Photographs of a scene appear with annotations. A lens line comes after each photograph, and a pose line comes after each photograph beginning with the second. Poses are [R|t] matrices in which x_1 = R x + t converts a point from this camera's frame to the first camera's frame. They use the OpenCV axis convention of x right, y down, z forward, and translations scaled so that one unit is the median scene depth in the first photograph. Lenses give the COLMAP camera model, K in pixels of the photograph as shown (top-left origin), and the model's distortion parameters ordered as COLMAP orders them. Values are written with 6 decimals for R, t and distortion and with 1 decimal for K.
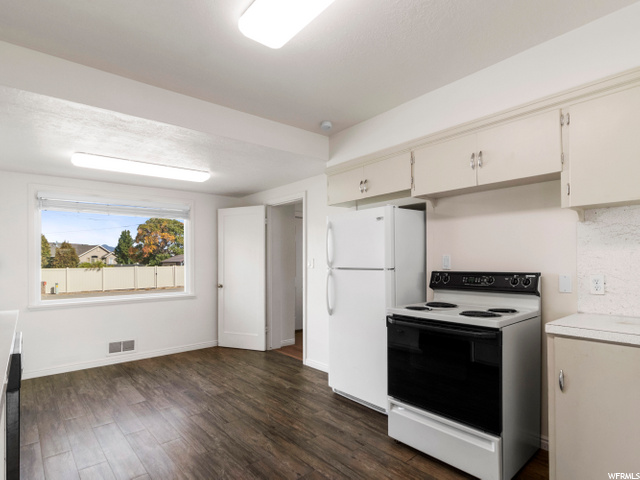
lens RADIAL K [[350.0, 0, 321.2], [0, 350.0, 254.8], [0, 0, 1]] dist [0.002208, 0.000183]
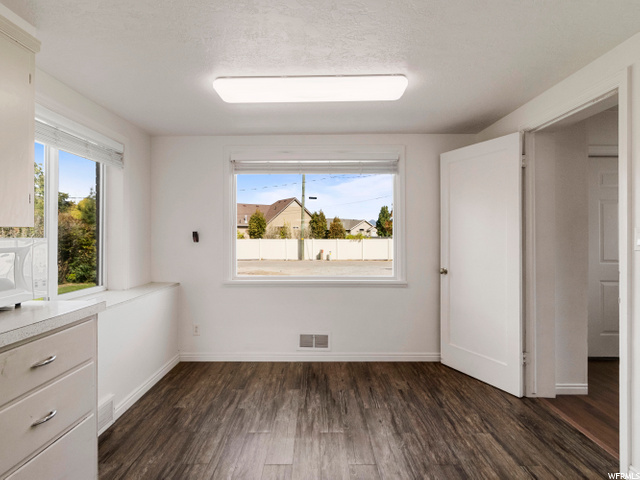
lens RADIAL K [[345.8, 0, 319.6], [0, 345.8, 230.6], [0, 0, 1]] dist [-0.002254, -0.001155]
pose [[0.765318, 0.000210, -0.643653, -0.060233], [0.004830, 0.999970, 0.006069, 0.009096], [0.643635, -0.007754, 0.765294, 0.425551]]
